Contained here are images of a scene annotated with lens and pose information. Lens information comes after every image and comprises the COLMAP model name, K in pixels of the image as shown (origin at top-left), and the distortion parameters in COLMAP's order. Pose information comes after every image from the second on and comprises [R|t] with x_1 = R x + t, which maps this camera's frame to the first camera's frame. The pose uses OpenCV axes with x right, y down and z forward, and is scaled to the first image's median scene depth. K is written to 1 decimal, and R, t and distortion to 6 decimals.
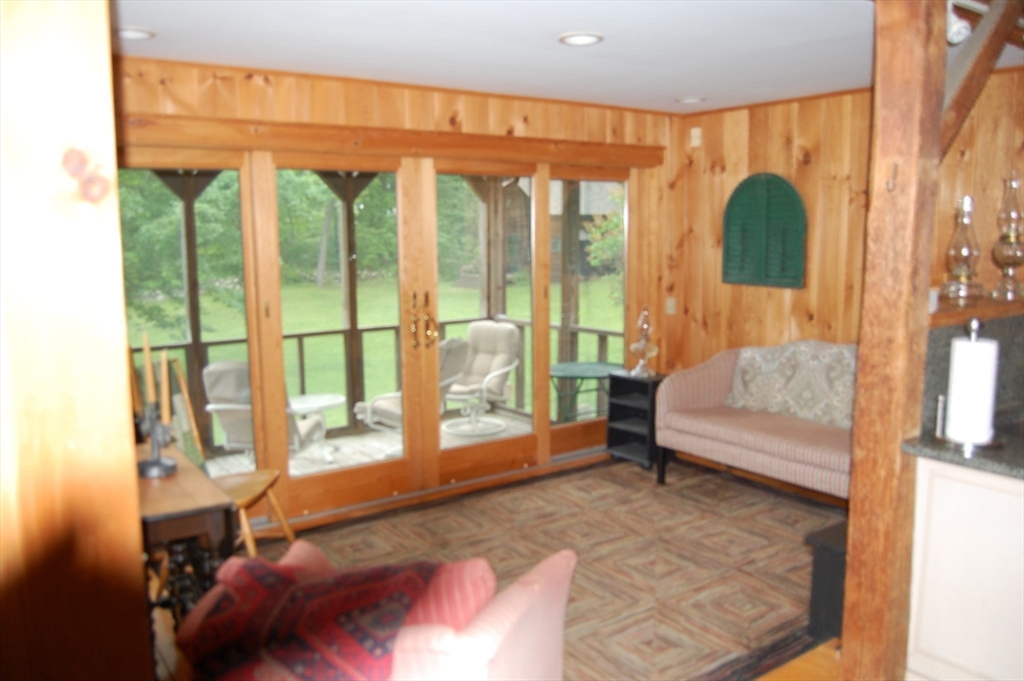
lens RADIAL K [[821.0, 0, 512.0], [0, 821.0, 340.5], [0, 0, 1]] dist [-0.117089, 0.077206]
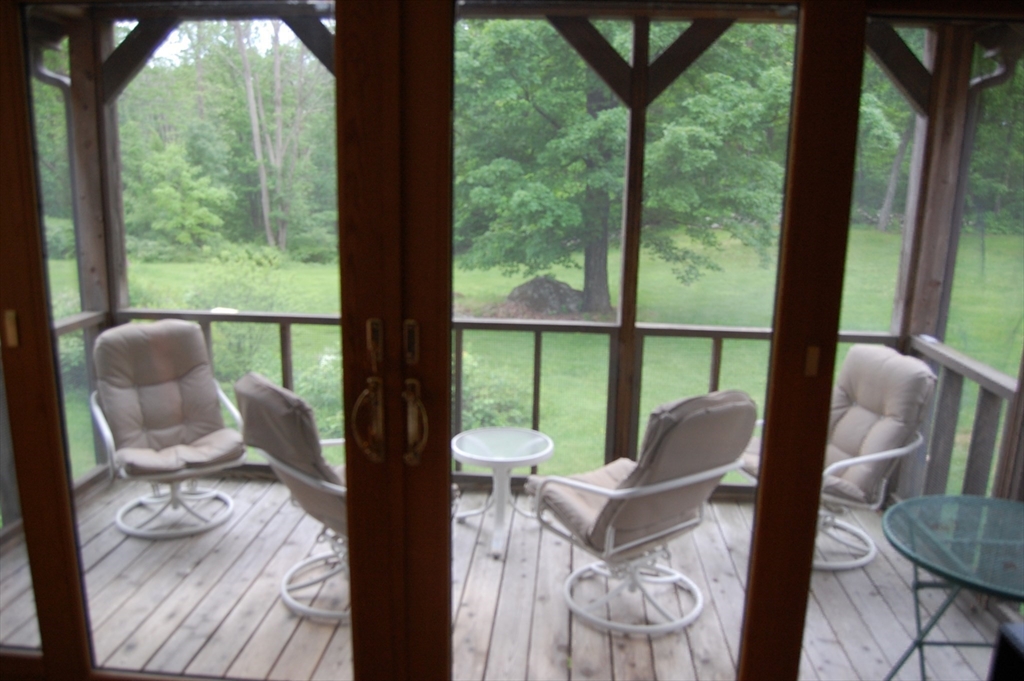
lens RADIAL K [[821.0, 0, 512.0], [0, 821.0, 340.5], [0, 0, 1]] dist [-0.117089, 0.077206]
pose [[0.766892, 0.162851, -0.620770, 0.141558], [-0.110510, 0.986330, 0.122228, -0.087400], [0.632190, -0.025134, 0.774406, 0.628896]]
